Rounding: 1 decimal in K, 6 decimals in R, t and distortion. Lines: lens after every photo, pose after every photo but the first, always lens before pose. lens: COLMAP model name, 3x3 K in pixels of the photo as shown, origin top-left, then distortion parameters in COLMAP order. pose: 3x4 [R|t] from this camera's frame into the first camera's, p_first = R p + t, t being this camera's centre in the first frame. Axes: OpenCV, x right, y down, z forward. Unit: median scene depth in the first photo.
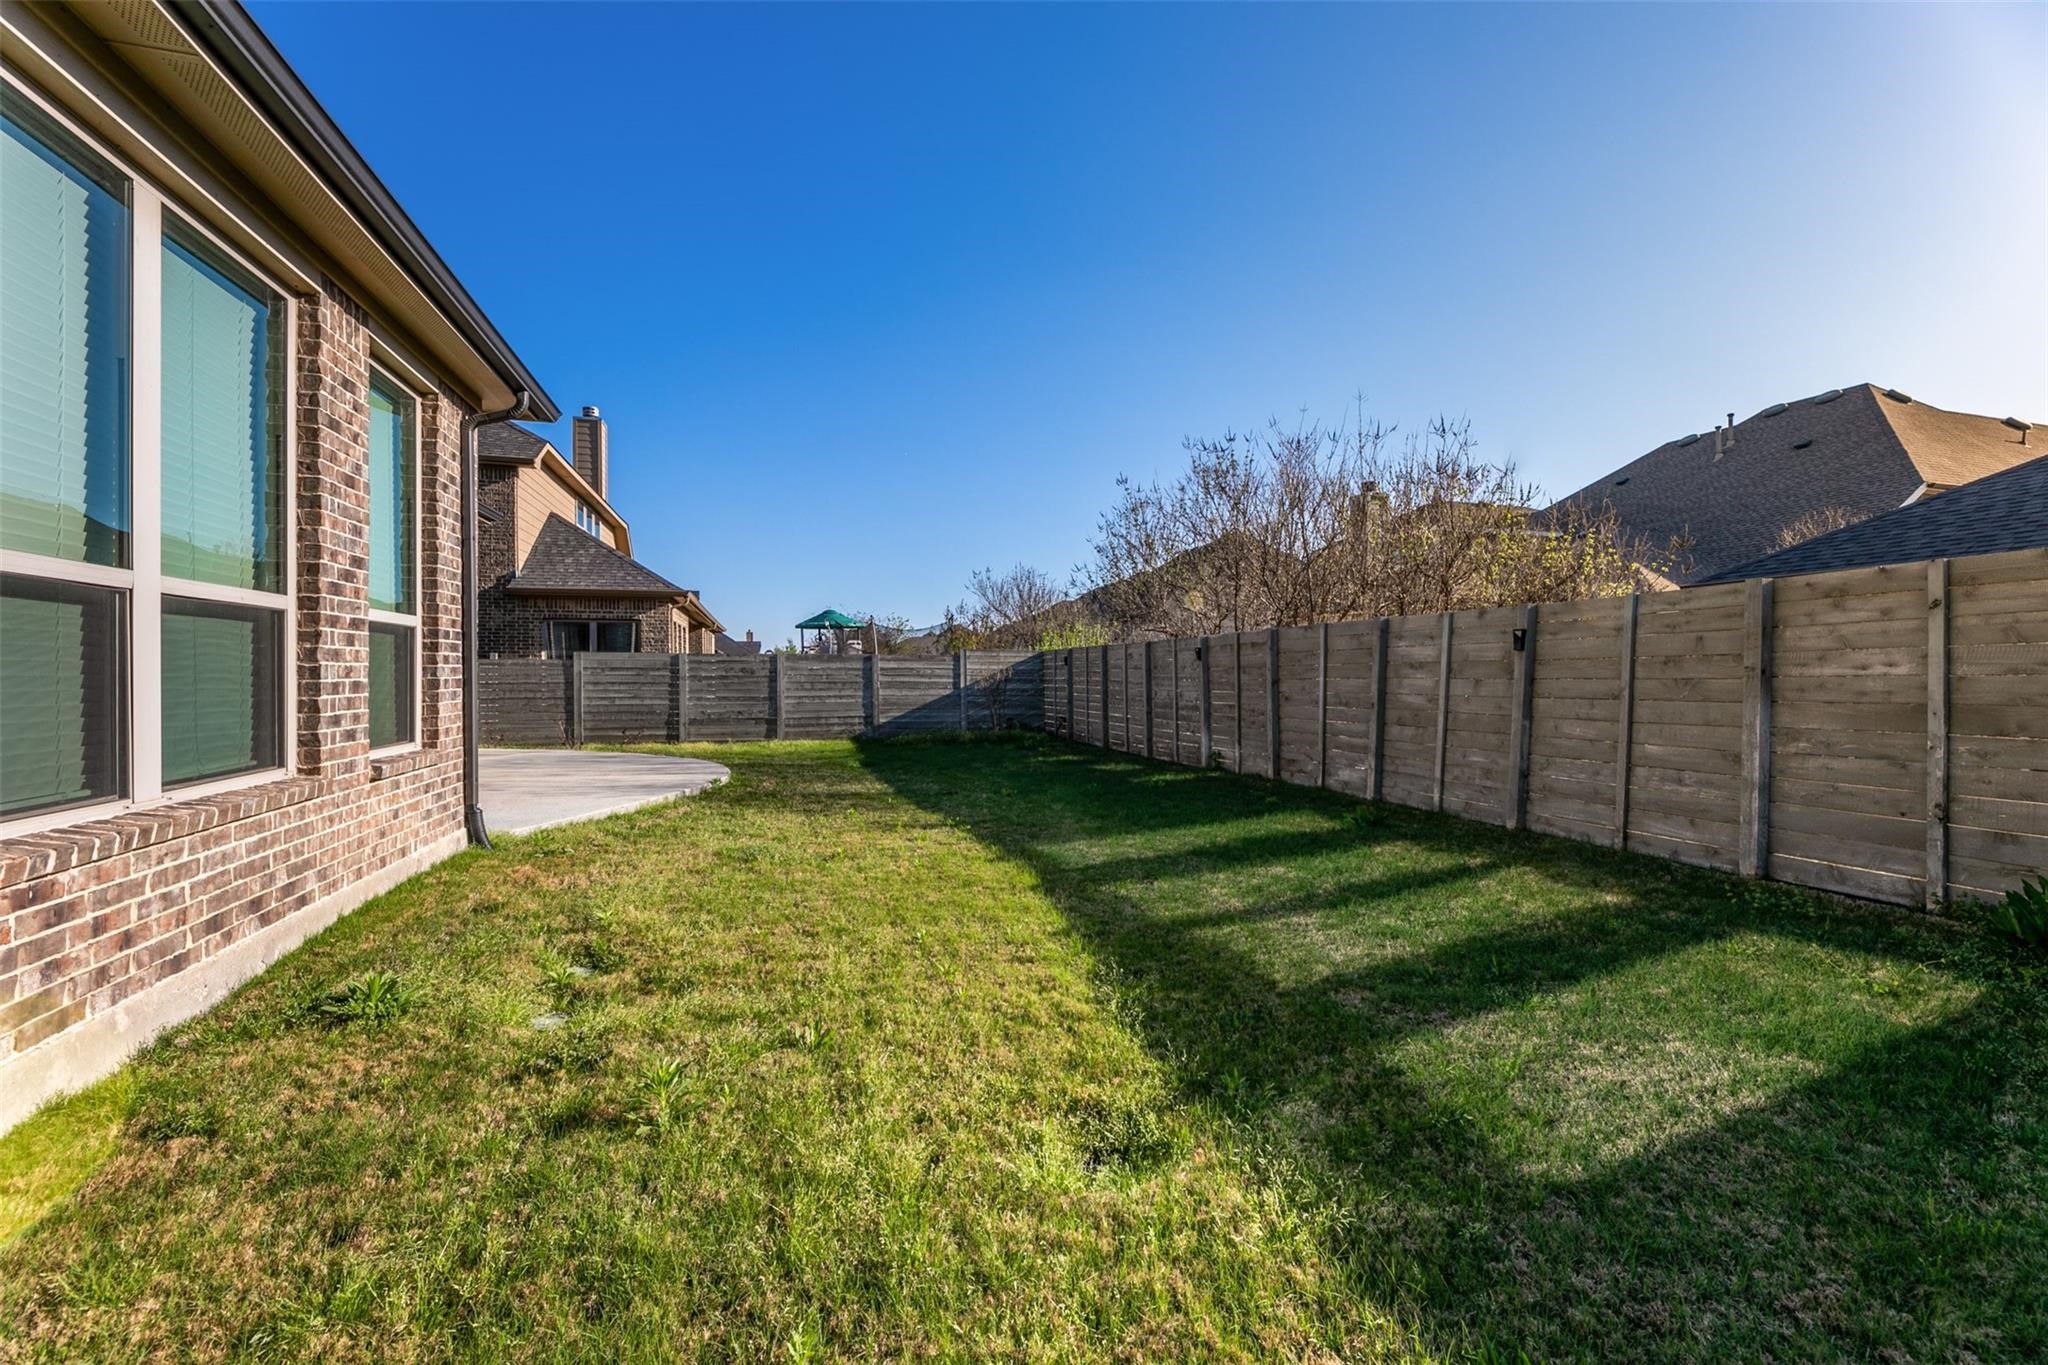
lens RADIAL K [[831.5, 0, 1022.0], [0, 831.5, 679.5], [0, 0, 1]] dist [-0.002279, 0.001094]
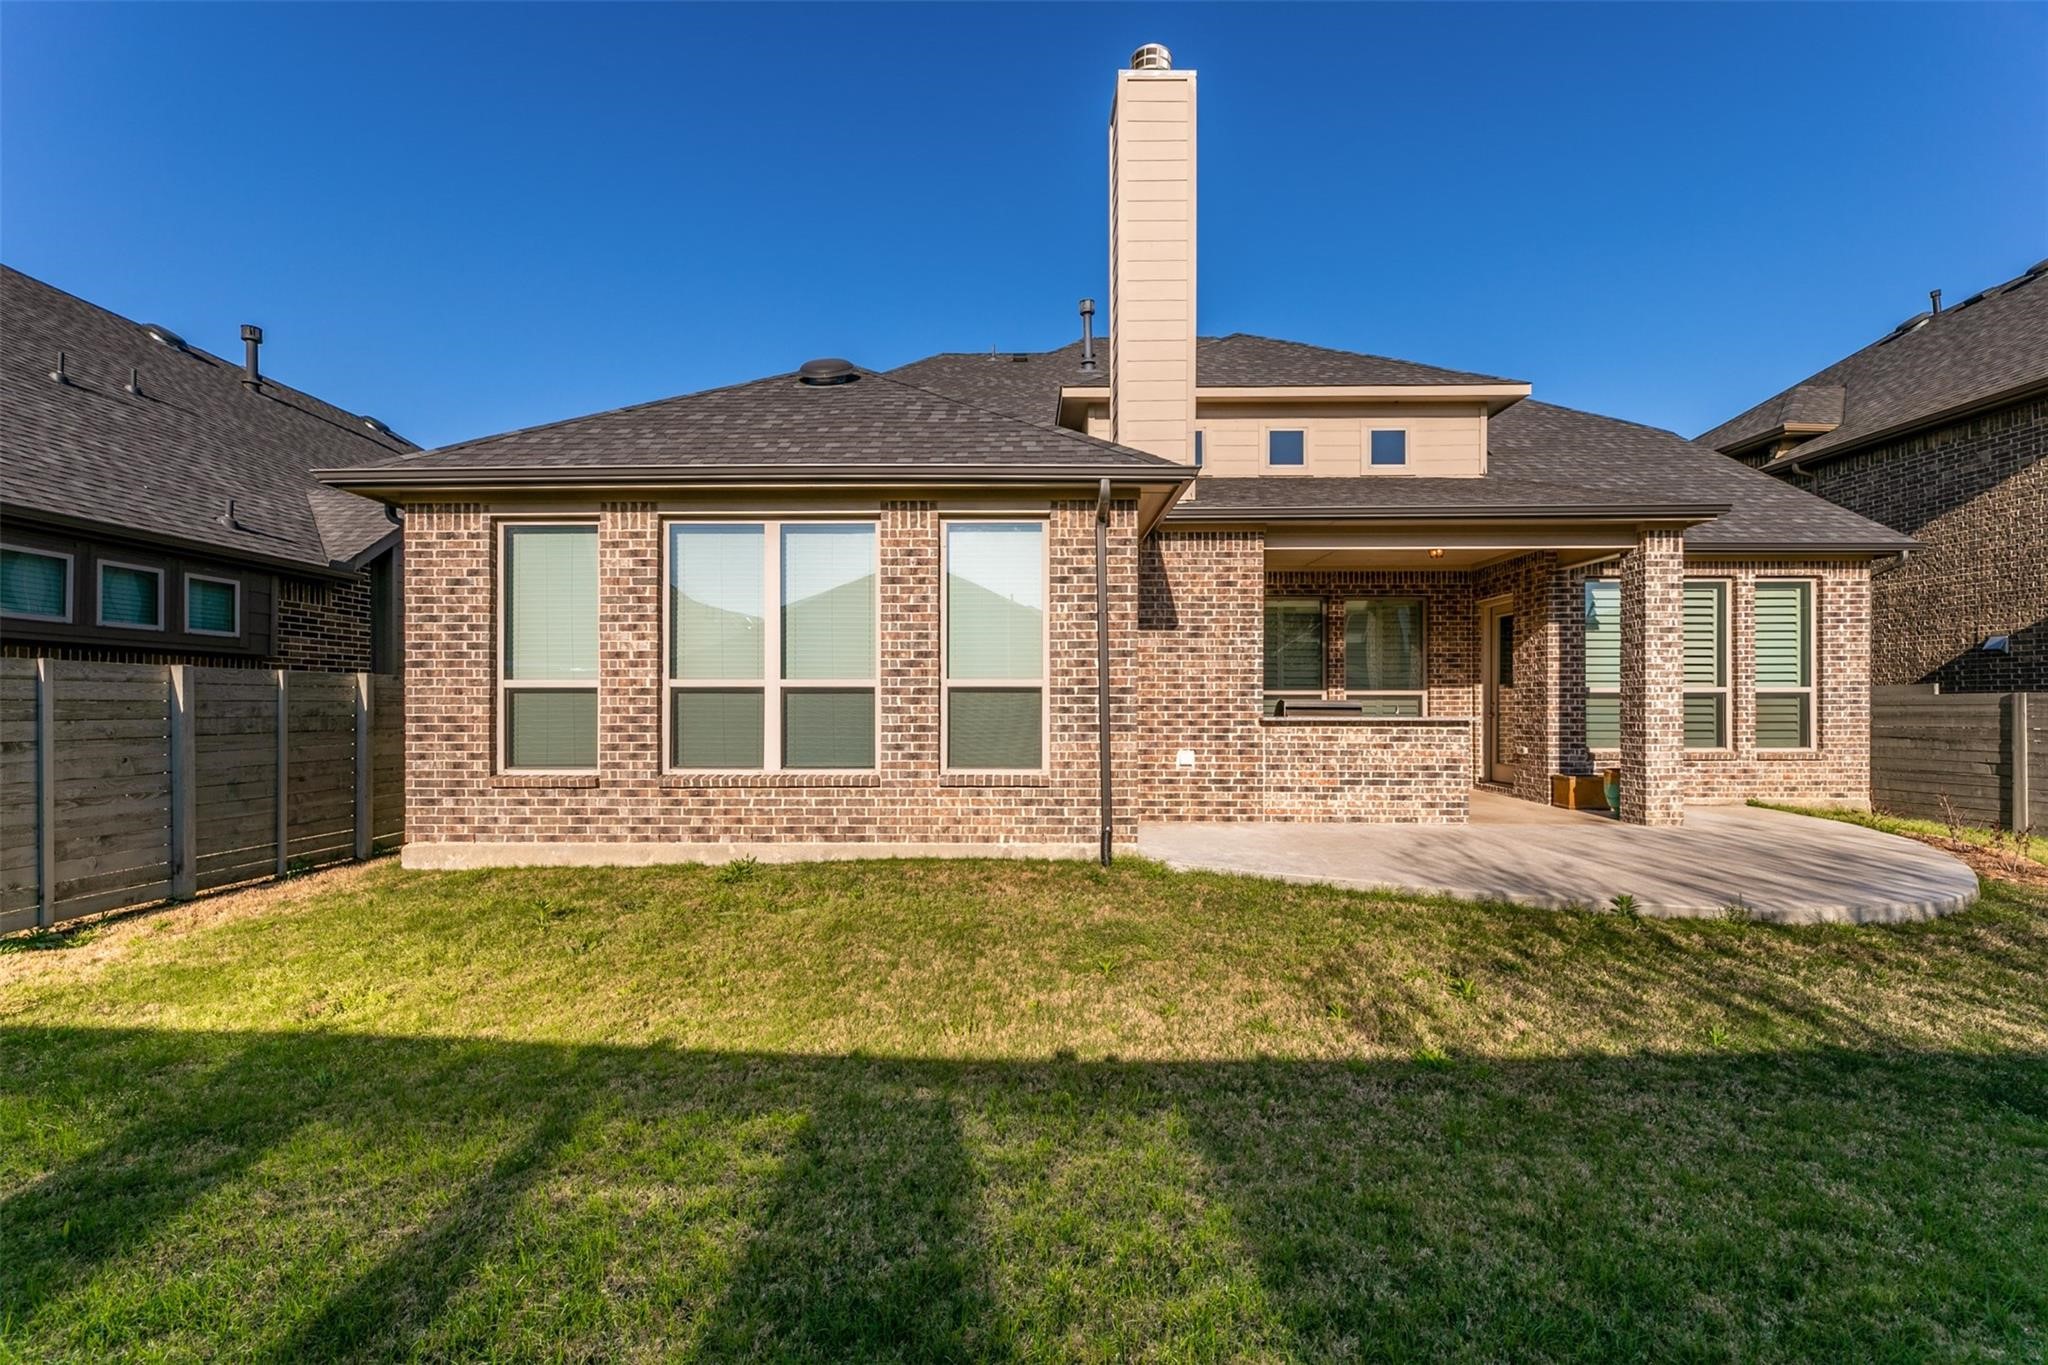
lens RADIAL K [[831.5, 0, 988.3], [0, 831.5, 718.6], [0, 0, 1]] dist [-0.002279, 0.001094]
pose [[-0.308570, 0.001244, -0.951201, 1.063501], [-0.006296, 0.999975, 0.003350, -0.023070], [0.951181, 0.007022, -0.308554, 2.291034]]
